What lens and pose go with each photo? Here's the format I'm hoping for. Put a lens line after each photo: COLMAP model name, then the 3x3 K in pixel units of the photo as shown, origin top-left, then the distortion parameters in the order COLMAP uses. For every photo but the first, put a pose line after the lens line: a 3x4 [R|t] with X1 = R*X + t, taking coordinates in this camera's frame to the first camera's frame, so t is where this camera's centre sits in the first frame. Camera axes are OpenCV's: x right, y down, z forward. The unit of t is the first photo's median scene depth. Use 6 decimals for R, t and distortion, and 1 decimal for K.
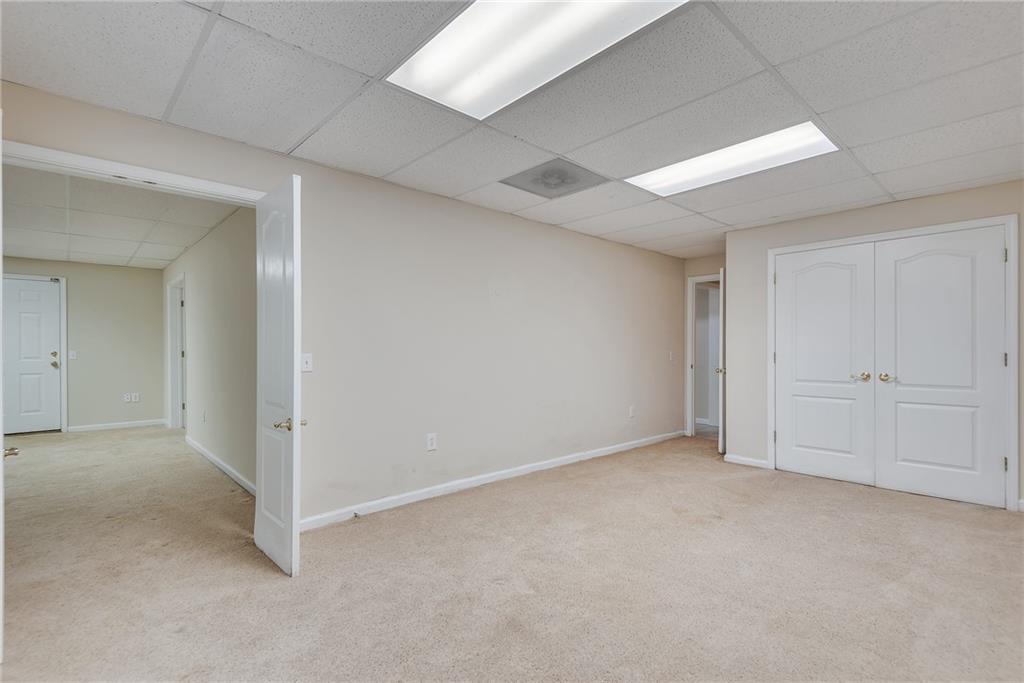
lens RADIAL K [[479.9, 0, 514.2], [0, 479.9, 357.4], [0, 0, 1]] dist [0.000043, 0.000158]
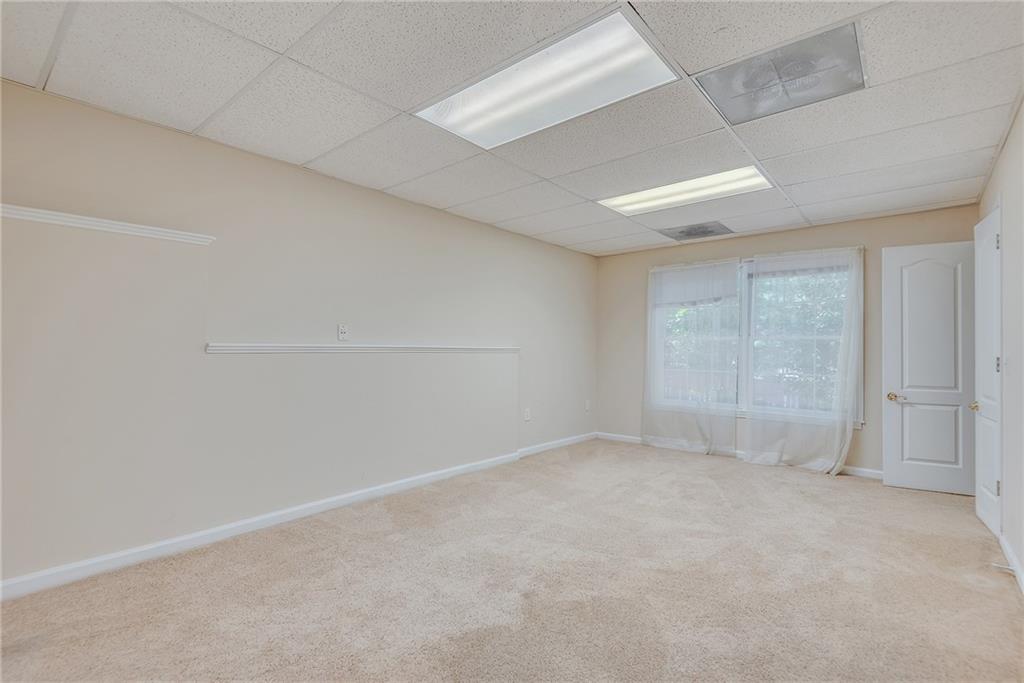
lens RADIAL K [[476.1, 0, 512.0], [0, 476.1, 341.5], [0, 0, 1]] dist [0.002357, -0.000016]
pose [[0.992303, 0.004640, 0.123746, -0.129009], [-0.000913, 0.999545, -0.030157, 0.003531], [-0.123830, 0.029812, 0.991856, -0.113743]]
